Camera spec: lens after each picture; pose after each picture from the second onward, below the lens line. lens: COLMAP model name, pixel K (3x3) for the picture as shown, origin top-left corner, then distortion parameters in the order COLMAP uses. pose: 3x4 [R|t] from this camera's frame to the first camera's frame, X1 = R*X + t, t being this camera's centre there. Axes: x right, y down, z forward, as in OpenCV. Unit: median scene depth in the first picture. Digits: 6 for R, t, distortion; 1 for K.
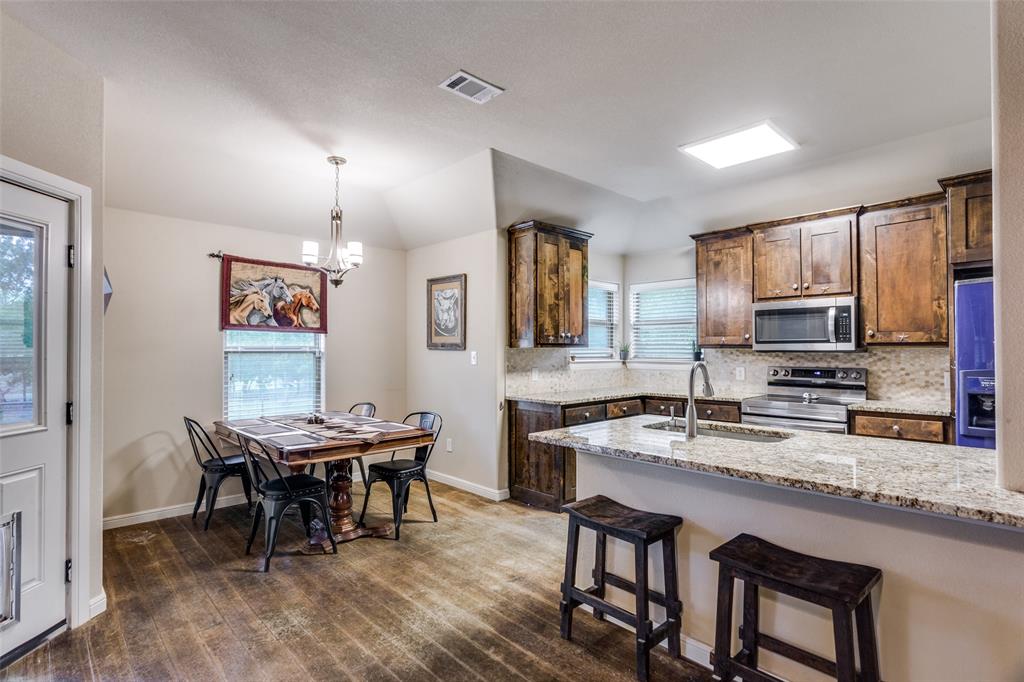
lens RADIAL K [[509.6, 0, 500.3], [0, 509.6, 344.5], [0, 0, 1]] dist [-0.010839, 0.005723]
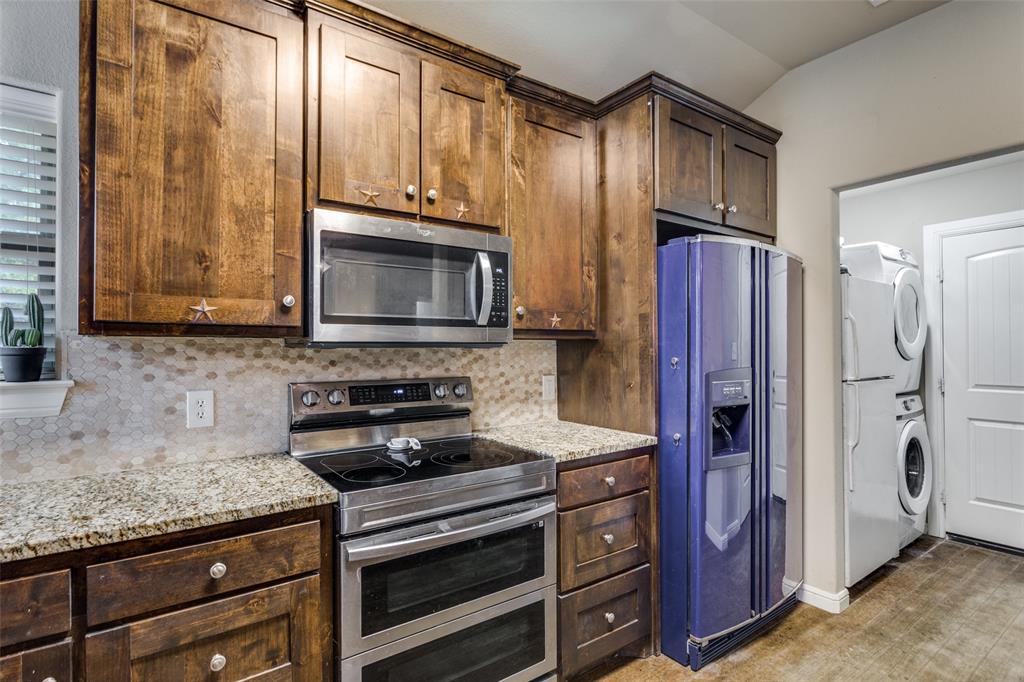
lens RADIAL K [[509.6, 0, 513.9], [0, 509.6, 343.9], [0, 0, 1]] dist [-0.010839, 0.005723]
pose [[0.119797, 0.010606, 0.992742, 0.161729], [-0.005293, 0.999936, -0.010044, 0.015711], [-0.992784, -0.004052, 0.119846, 0.811461]]
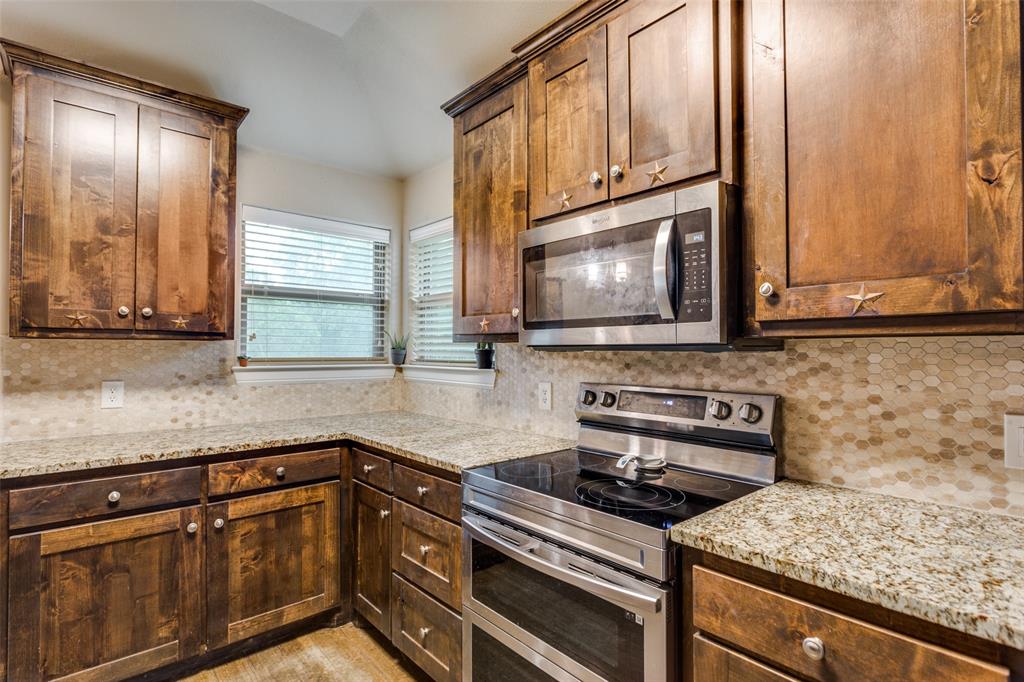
lens RADIAL K [[509.6, 0, 503.3], [0, 509.6, 344.1], [0, 0, 1]] dist [-0.010839, 0.005723]
pose [[0.999262, 0.003484, -0.038243, 0.494305], [-0.003563, 0.999992, -0.001977, 0.011191], [0.038236, 0.002112, 0.999267, 0.576654]]
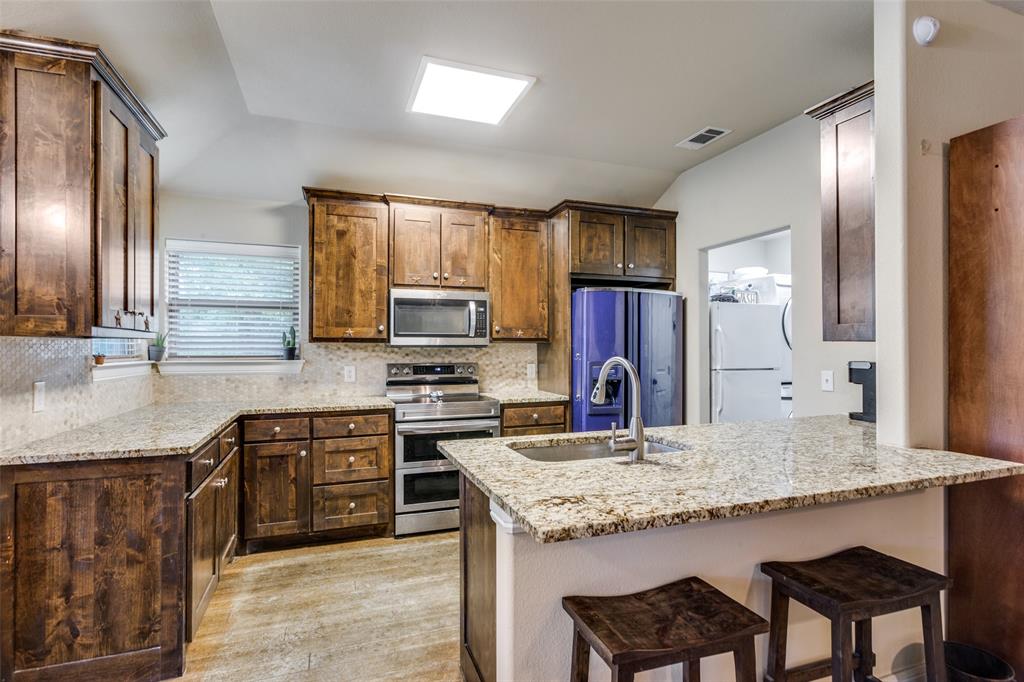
lens RADIAL K [[509.6, 0, 517.8], [0, 509.6, 344.0], [0, 0, 1]] dist [-0.010839, 0.005723]
pose [[0.381728, 0.007511, 0.924244, -0.197435], [-0.009609, 0.999945, -0.004158, 0.011131], [-0.924225, -0.007294, 0.381780, 0.480945]]
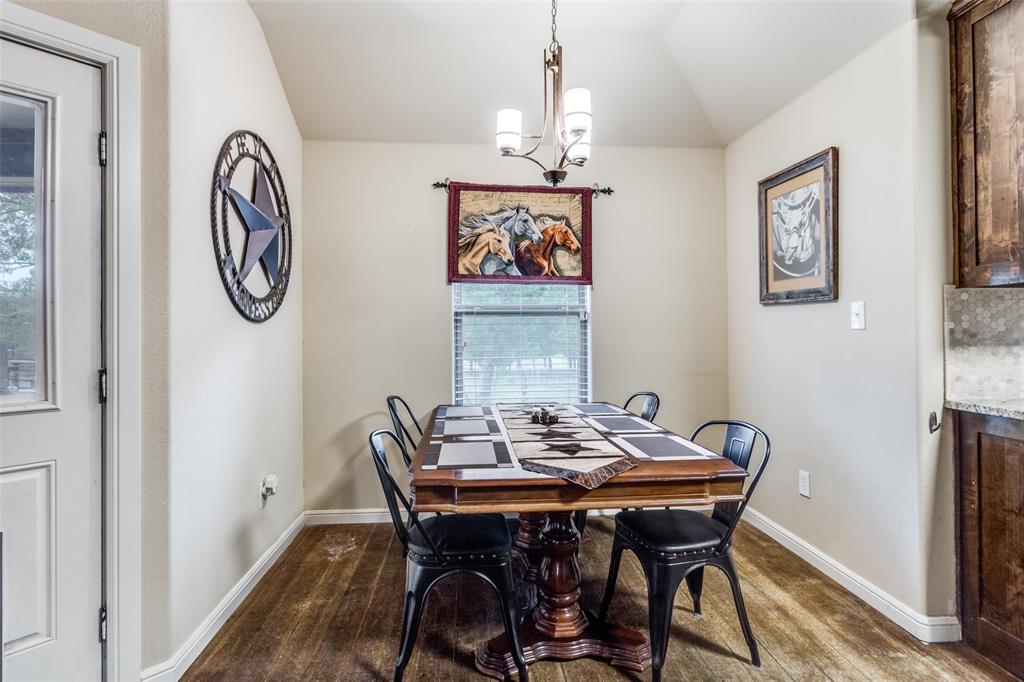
lens RADIAL K [[509.6, 0, 507.9], [0, 509.6, 326.6], [0, 0, 1]] dist [-0.010839, 0.005723]
pose [[0.782386, -0.009771, -0.622717, -0.012562], [0.011580, 0.999932, -0.001140, 0.036008], [0.622686, -0.006319, 0.782447, 0.445736]]
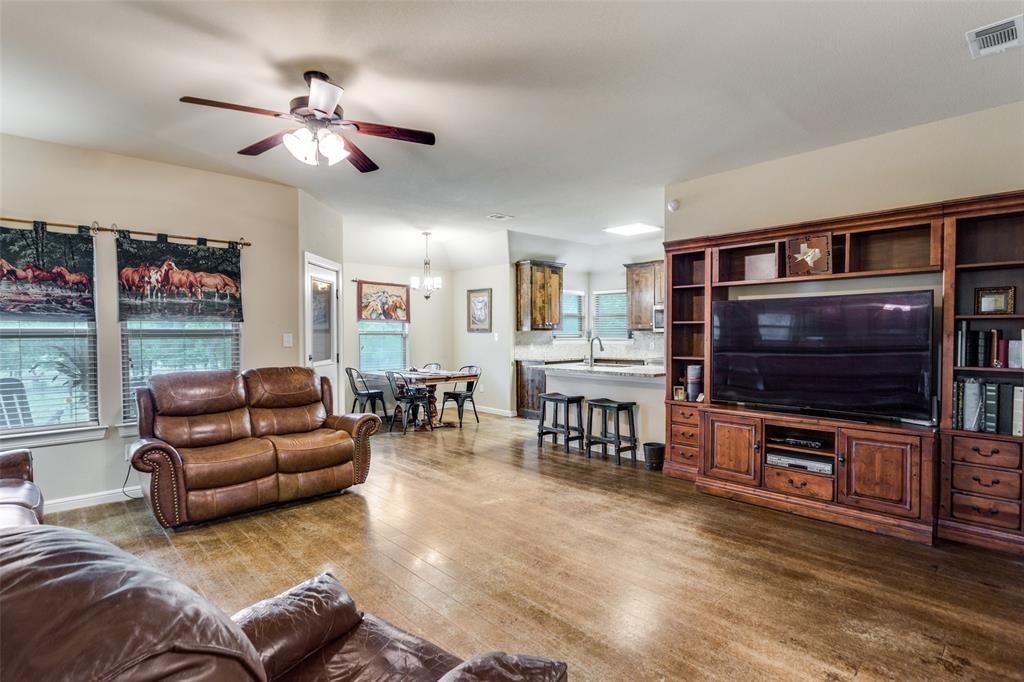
lens RADIAL K [[509.6, 0, 504.1], [0, 509.6, 343.8], [0, 0, 1]] dist [-0.010839, 0.005723]
pose [[0.999969, -0.003469, -0.007096, -0.013934], [0.003671, 0.999582, 0.028678, 0.000068], [0.006994, -0.028703, 0.999564, -0.779029]]
